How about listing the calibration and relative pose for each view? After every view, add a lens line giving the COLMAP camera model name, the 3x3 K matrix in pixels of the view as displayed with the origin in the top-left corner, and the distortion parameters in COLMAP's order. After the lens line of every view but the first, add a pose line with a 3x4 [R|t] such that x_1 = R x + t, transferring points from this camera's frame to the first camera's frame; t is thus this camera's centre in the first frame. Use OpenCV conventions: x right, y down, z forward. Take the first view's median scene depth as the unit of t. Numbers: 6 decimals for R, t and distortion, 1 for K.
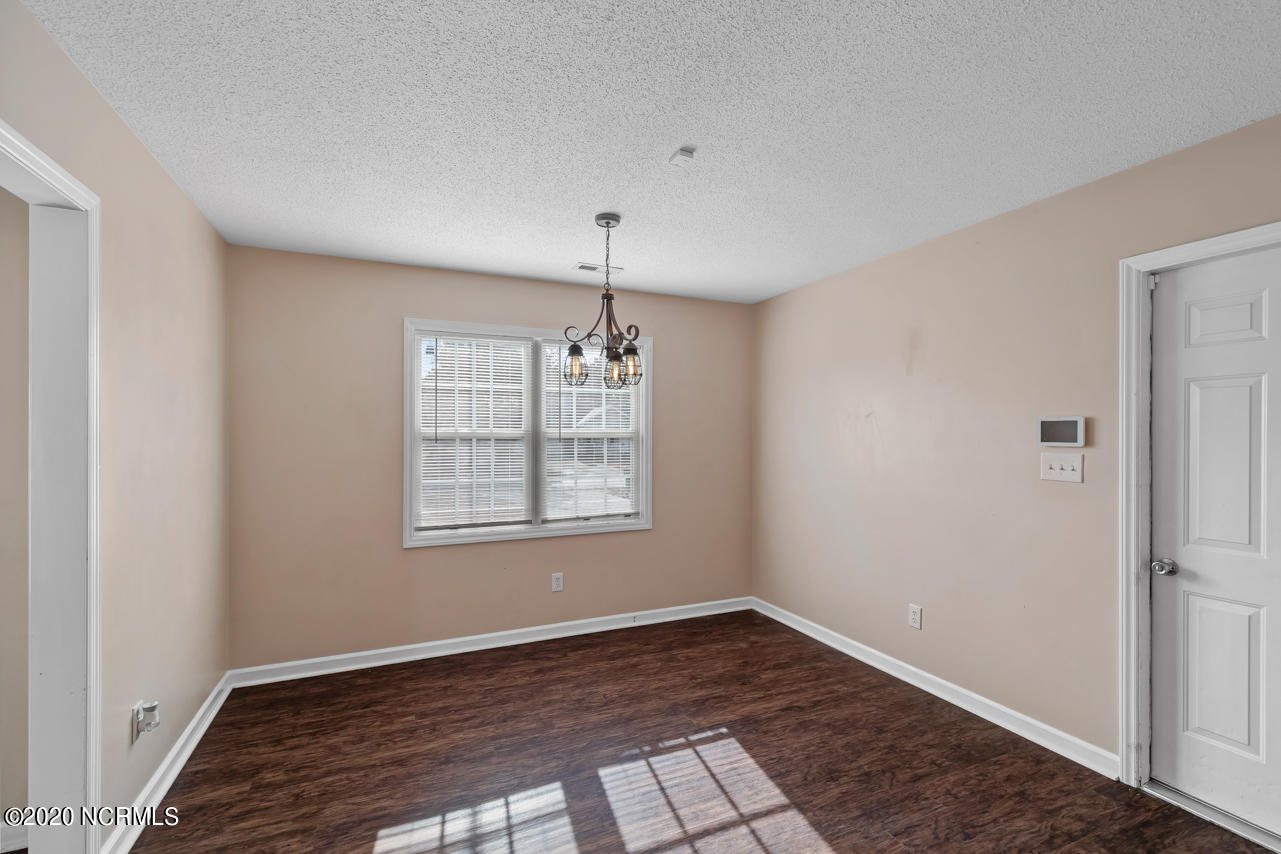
lens RADIAL K [[578.4, 0, 655.3], [0, 578.4, 432.3], [0, 0, 1]] dist [0.002157, 0.000397]
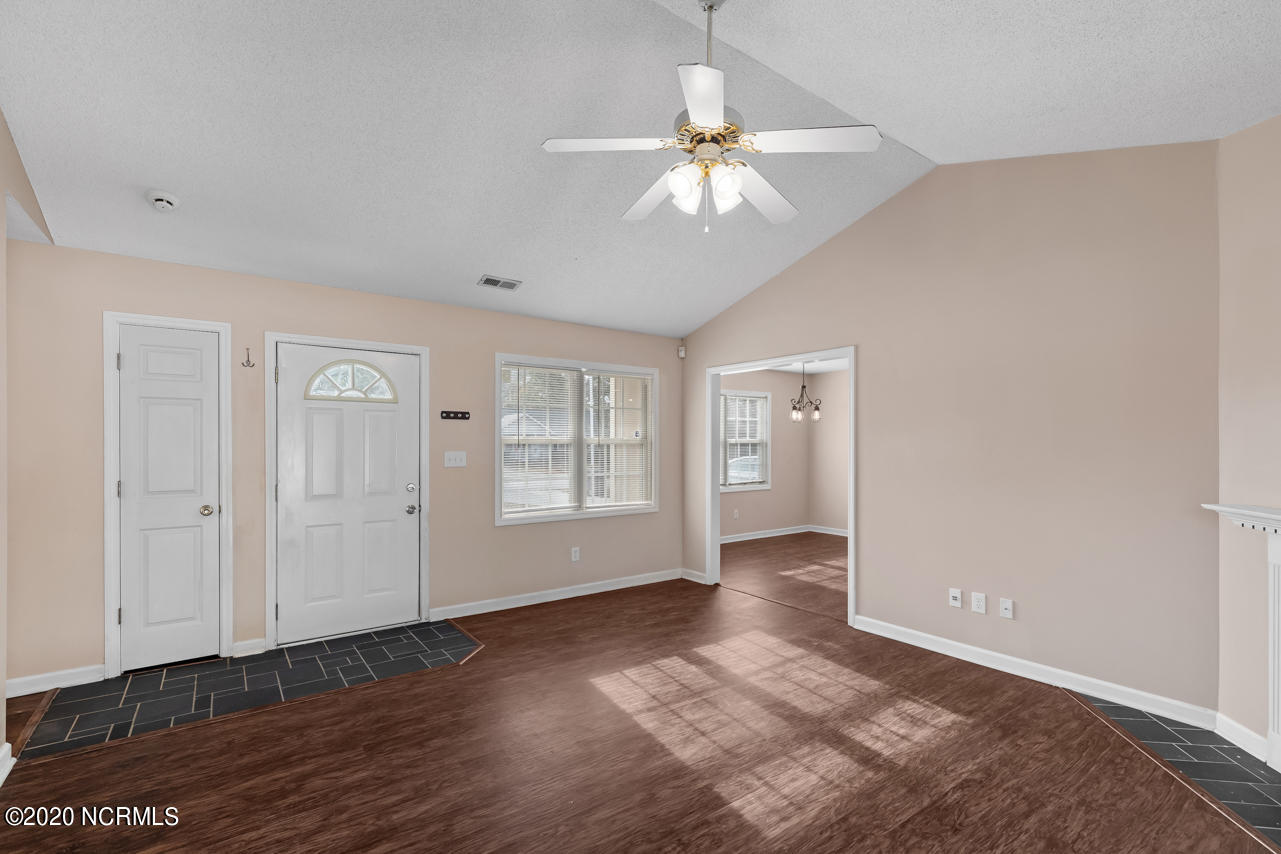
lens RADIAL K [[569.6, 0, 637.7], [0, 569.6, 443.2], [0, 0, 1]] dist [0.000261, 0.000057]
pose [[0.978102, 0.000051, 0.208125, -0.377296], [-0.001823, 0.999964, 0.008324, -0.003105], [-0.208117, -0.008521, 0.978067, -0.357401]]
